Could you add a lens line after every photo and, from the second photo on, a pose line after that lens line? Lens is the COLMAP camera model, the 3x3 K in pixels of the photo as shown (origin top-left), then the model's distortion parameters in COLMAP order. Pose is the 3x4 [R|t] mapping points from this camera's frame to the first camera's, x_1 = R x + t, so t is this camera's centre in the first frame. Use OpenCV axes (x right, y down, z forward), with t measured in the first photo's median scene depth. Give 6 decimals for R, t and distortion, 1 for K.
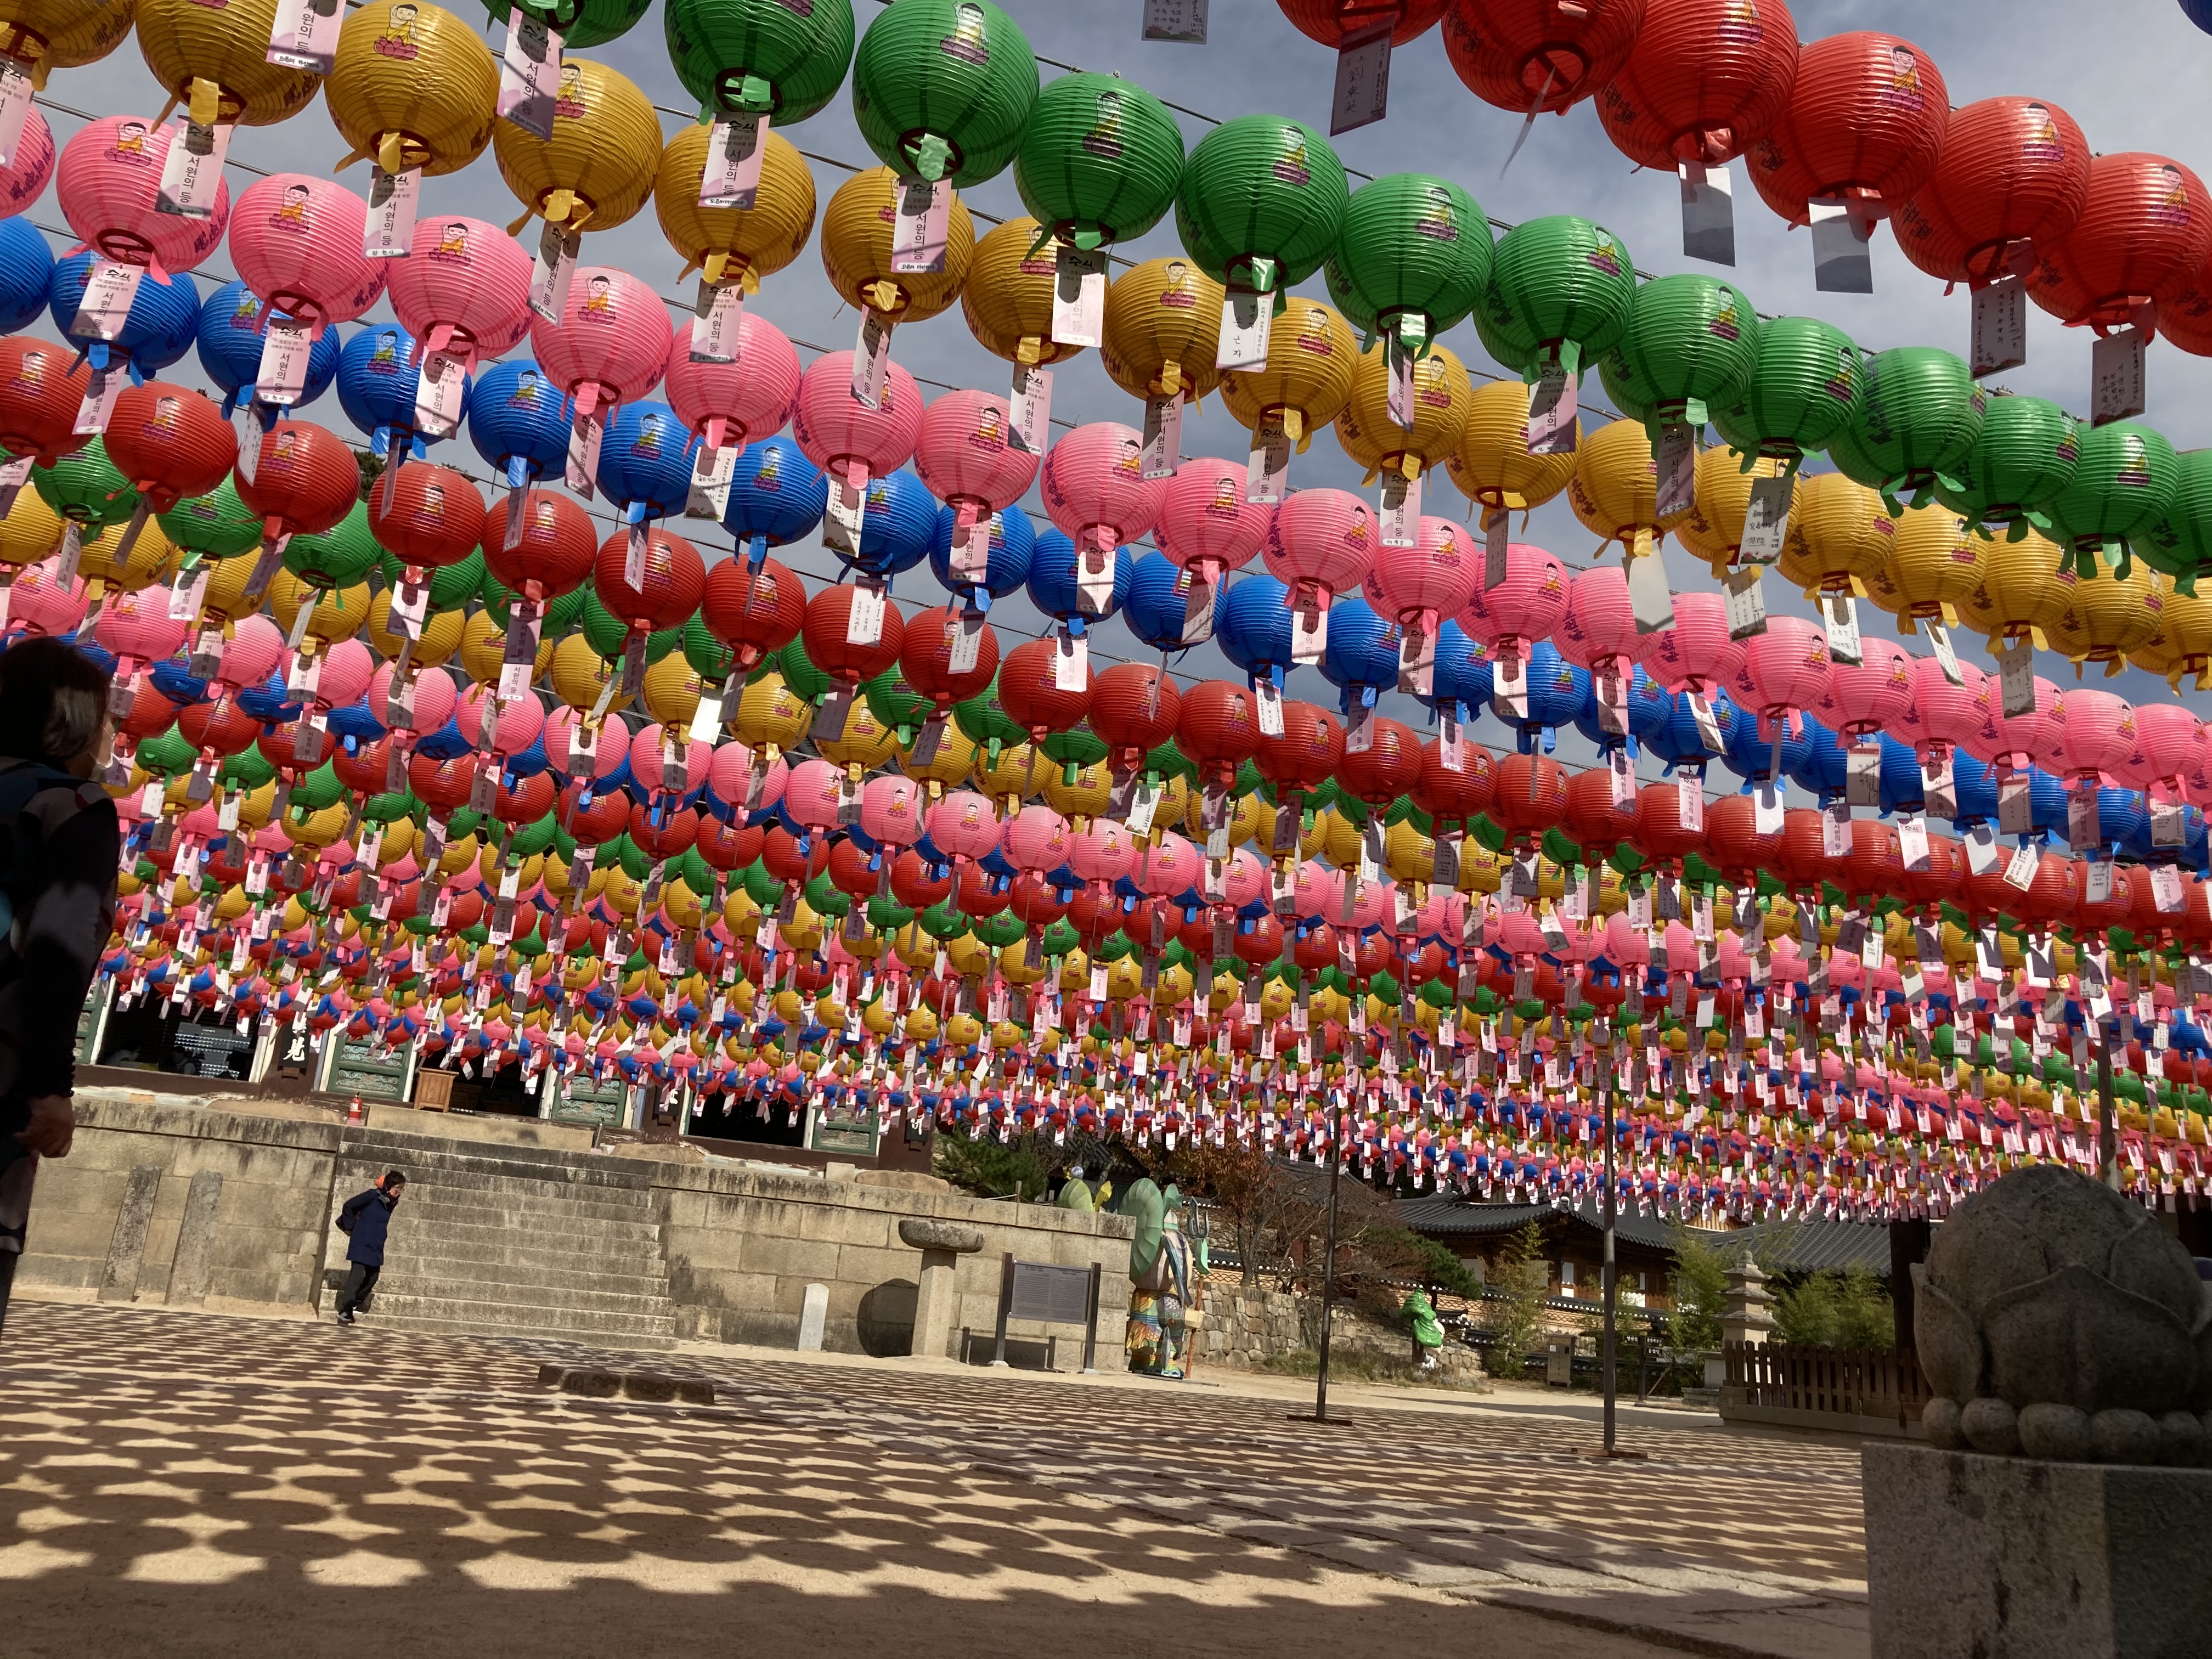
lens RADIAL K [[1810.7, 0, 1094.8], [0, 1810.7, 808.9], [0, 0, 1]] dist [0.029075, -0.021433]
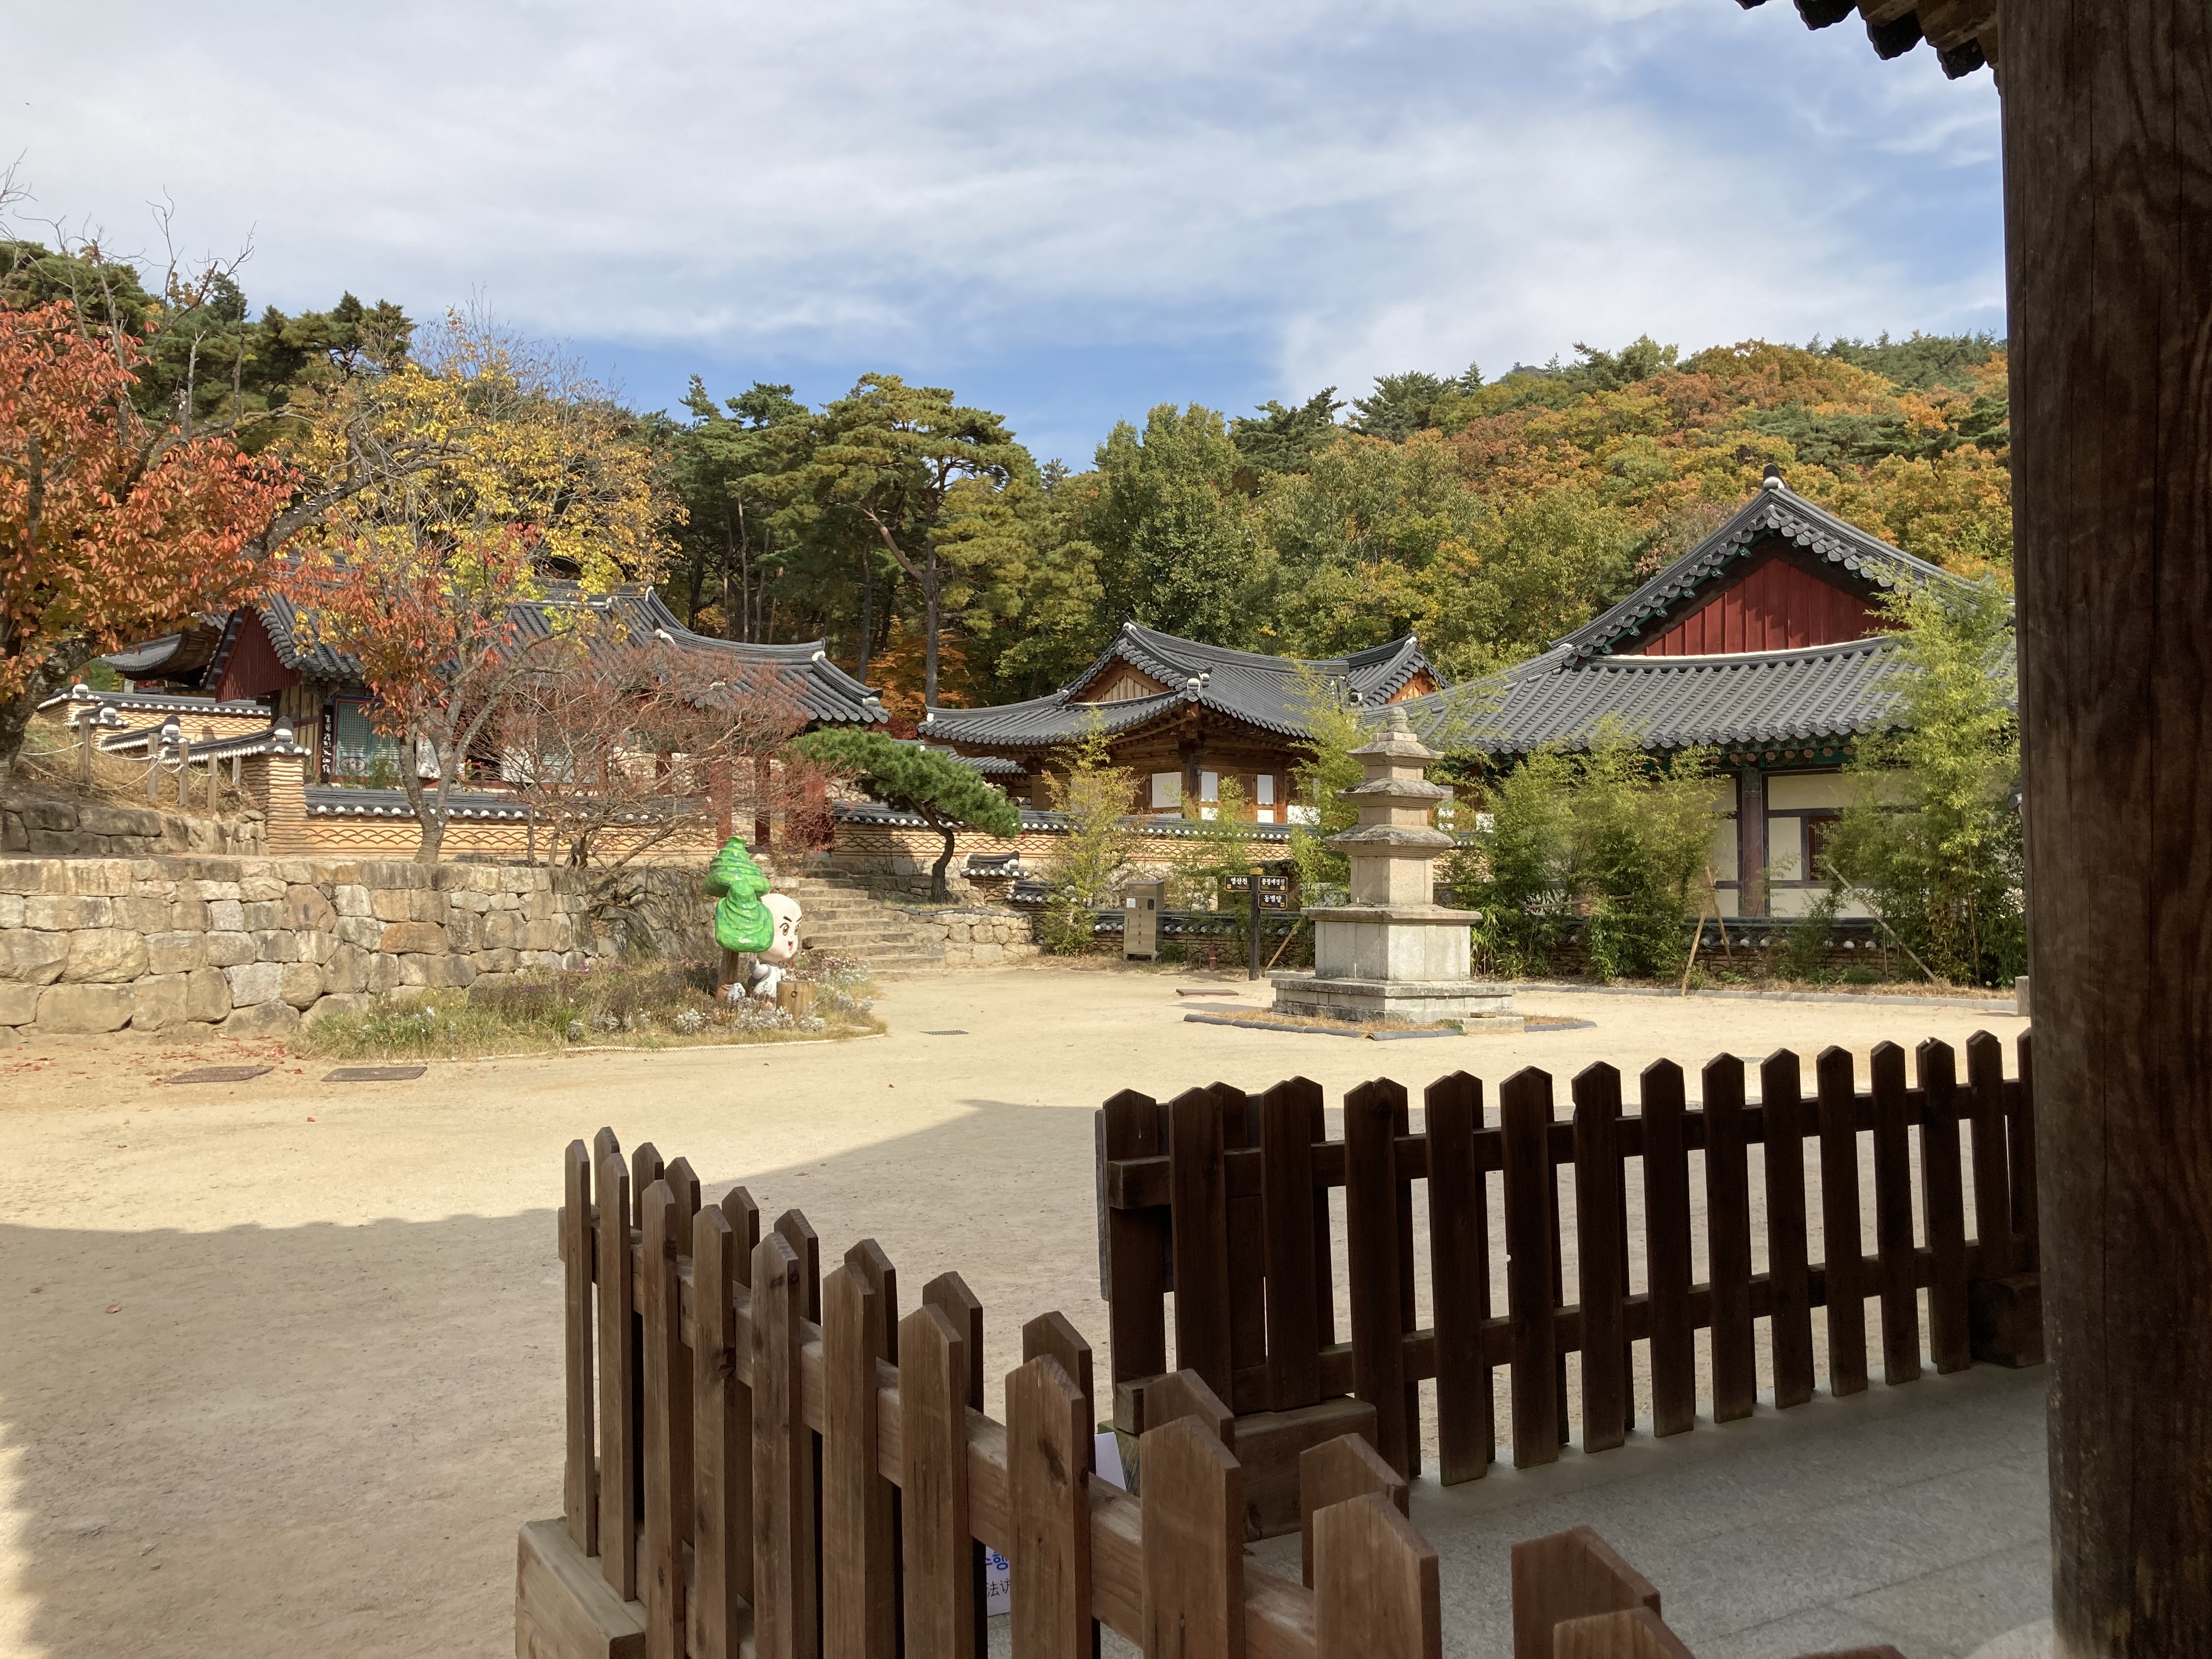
lens RADIAL K [[1810.7, 0, 1102.6], [0, 1810.7, 828.5], [0, 0, 1]] dist [0.029075, -0.021433]
pose [[0.990300, -0.081117, 0.112807, 0.209170], [0.049641, 0.964861, 0.258027, 0.135772], [-0.129773, -0.249925, 0.959529, 0.499854]]
